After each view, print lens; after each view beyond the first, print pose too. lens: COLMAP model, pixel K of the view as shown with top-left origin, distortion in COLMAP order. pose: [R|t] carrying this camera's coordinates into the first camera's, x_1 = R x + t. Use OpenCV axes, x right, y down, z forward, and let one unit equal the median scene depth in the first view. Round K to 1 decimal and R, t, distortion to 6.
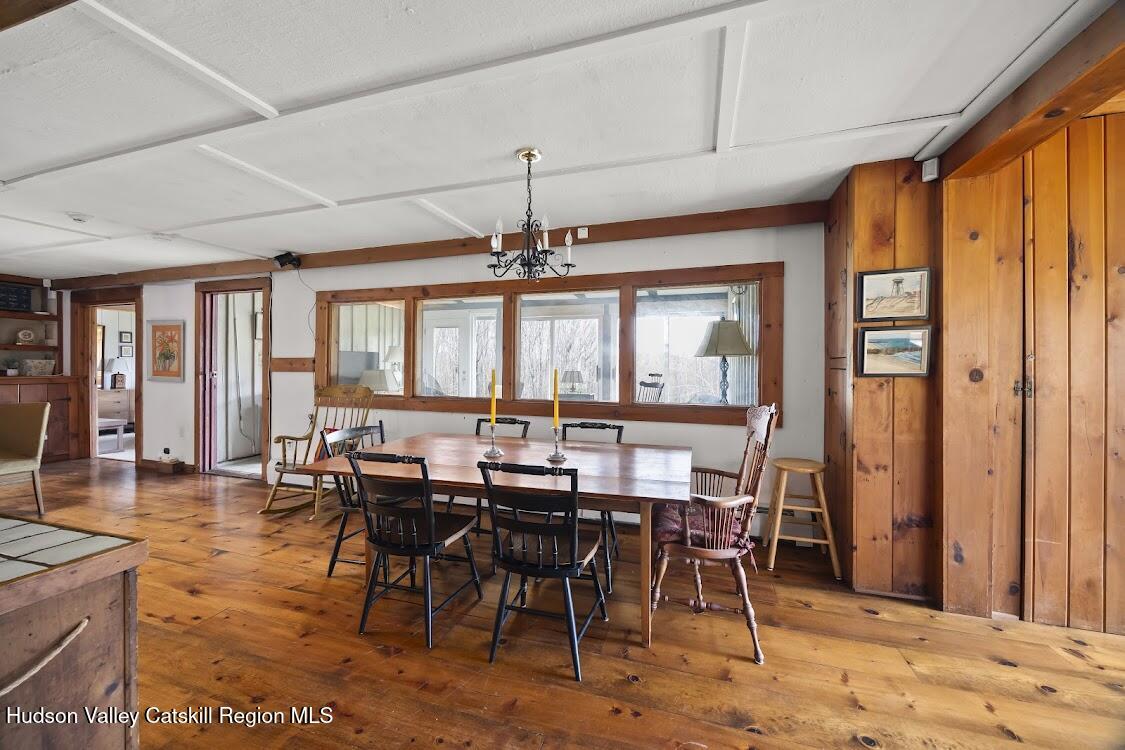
lens RADIAL K [[428.5, 0, 559.9], [0, 428.5, 367.0], [0, 0, 1]] dist [-0.000169, -0.000037]
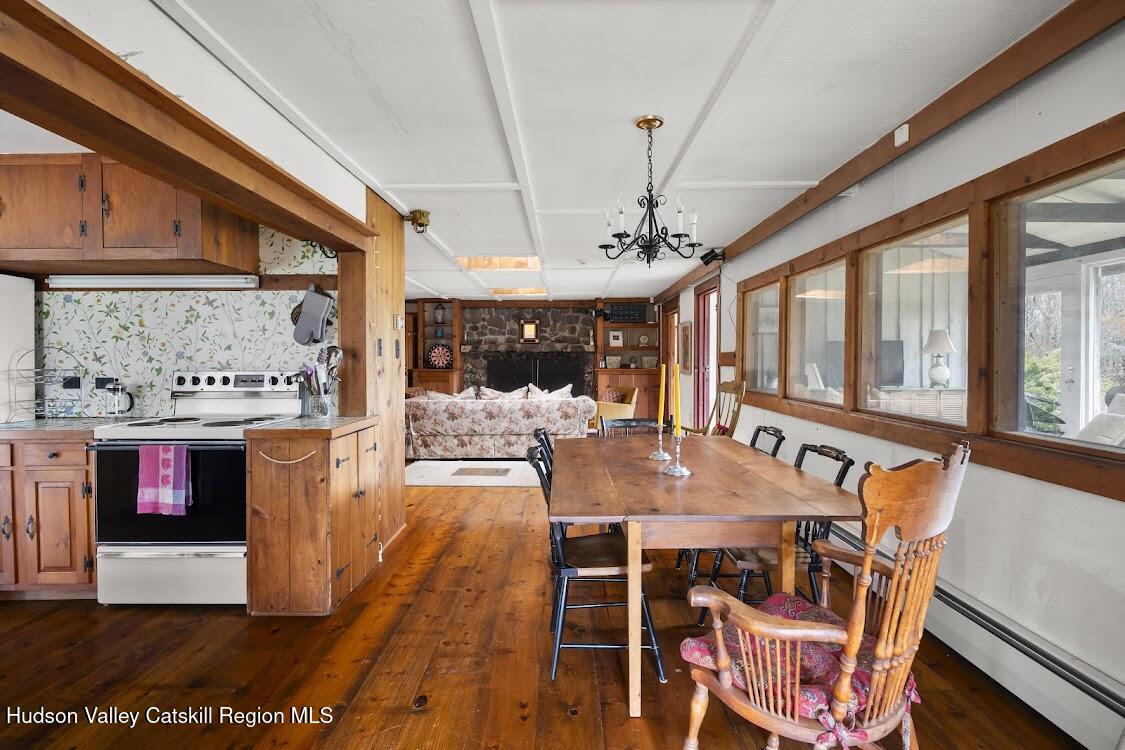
lens RADIAL K [[552.4, 0, 564.7], [0, 552.4, 362.1], [0, 0, 1]] dist [0.000086, -0.000030]
pose [[0.311114, -0.001657, -0.950371, 0.692287], [0.004594, 0.999989, -0.000239, 0.000060], [0.950362, -0.004291, 0.311118, 0.344987]]
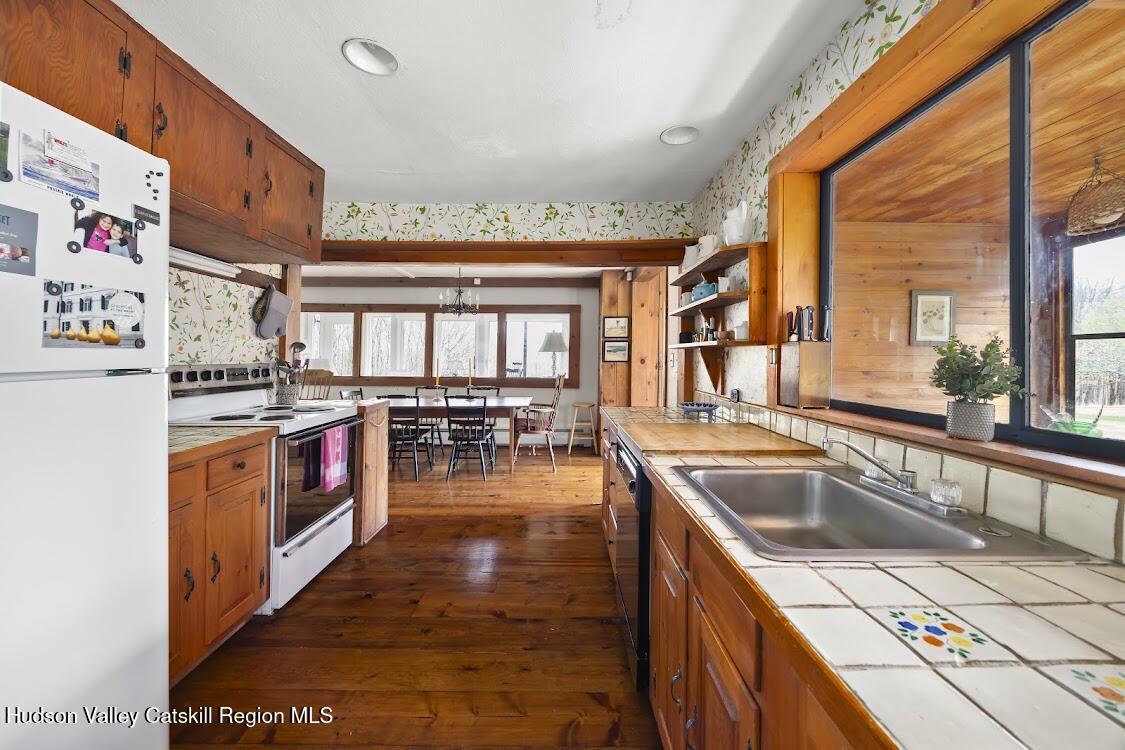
lens RADIAL K [[428.5, 0, 559.9], [0, 428.5, 367.0], [0, 0, 1]] dist [-0.000169, -0.000037]
pose [[0.949812, -0.005369, 0.312777, -0.193233], [-0.001194, 0.999783, 0.020788, 0.001894], [-0.312820, -0.020118, 0.949599, -0.858979]]
